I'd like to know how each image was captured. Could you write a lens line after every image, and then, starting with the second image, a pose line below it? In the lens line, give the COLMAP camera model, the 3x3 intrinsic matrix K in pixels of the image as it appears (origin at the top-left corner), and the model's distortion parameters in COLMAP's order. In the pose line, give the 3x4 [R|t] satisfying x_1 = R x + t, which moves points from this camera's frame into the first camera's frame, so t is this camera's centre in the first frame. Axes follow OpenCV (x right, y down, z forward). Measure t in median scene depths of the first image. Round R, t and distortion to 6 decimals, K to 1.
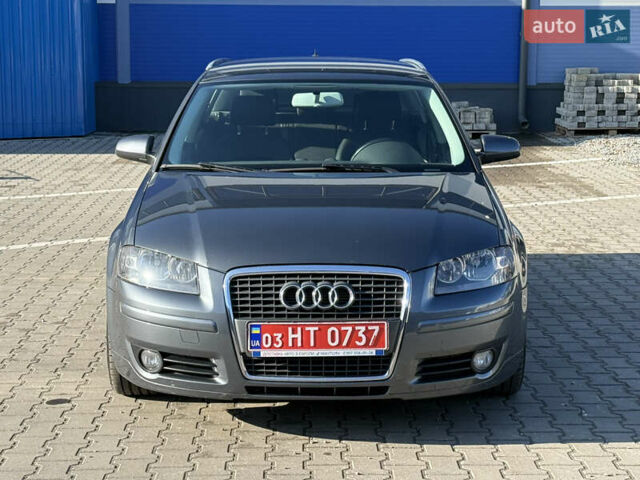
lens RADIAL K [[1353.6, 0, 317.2], [0, 1353.6, 237.9], [0, 0, 1]] dist [0.158462, 0.000000]
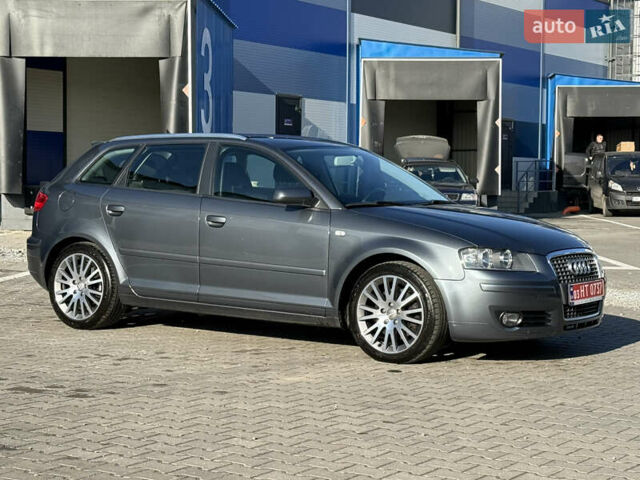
lens RADIAL K [[1353.6, 0, 322.8], [0, 1353.6, 241.7], [0, 0, 1]] dist [0.158462, 0.000000]
pose [[0.559864, -0.033999, 0.827887, -1.454131], [0.112520, 0.993022, -0.035311, 0.033893], [-0.820909, 0.112924, 0.559783, 0.306826]]
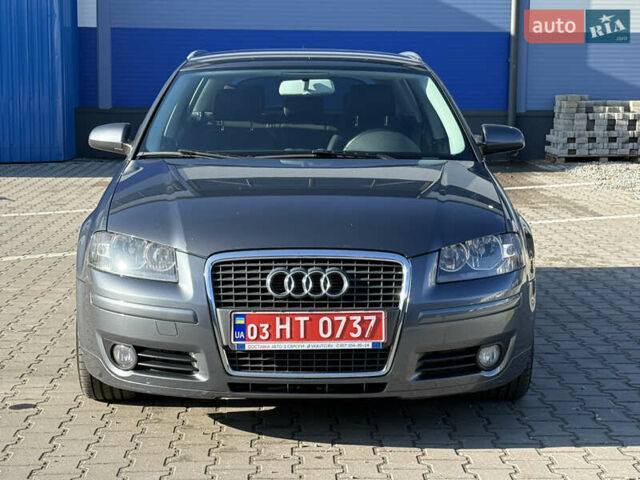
lens RADIAL K [[1353.6, 0, 323.9], [0, 1353.6, 241.0], [0, 0, 1]] dist [0.158462, 0.000000]
pose [[0.999856, 0.001967, 0.016840, -0.004346], [-0.001451, 0.999531, -0.030584, 0.039909], [-0.016892, 0.030555, 0.999390, 0.085934]]
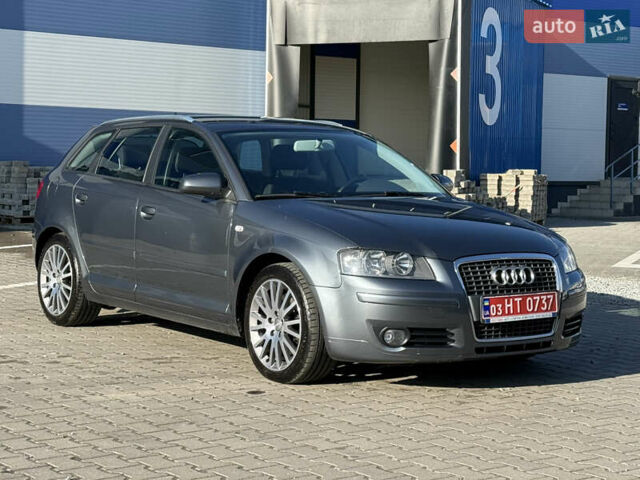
lens RADIAL K [[1353.6, 0, 319.5], [0, 1353.6, 238.4], [0, 0, 1]] dist [0.158462, 0.000000]
pose [[0.804644, -0.023227, 0.593303, -0.892068], [0.074581, 0.995274, -0.062184, 0.070809], [-0.589055, 0.094285, 0.802574, 0.032390]]
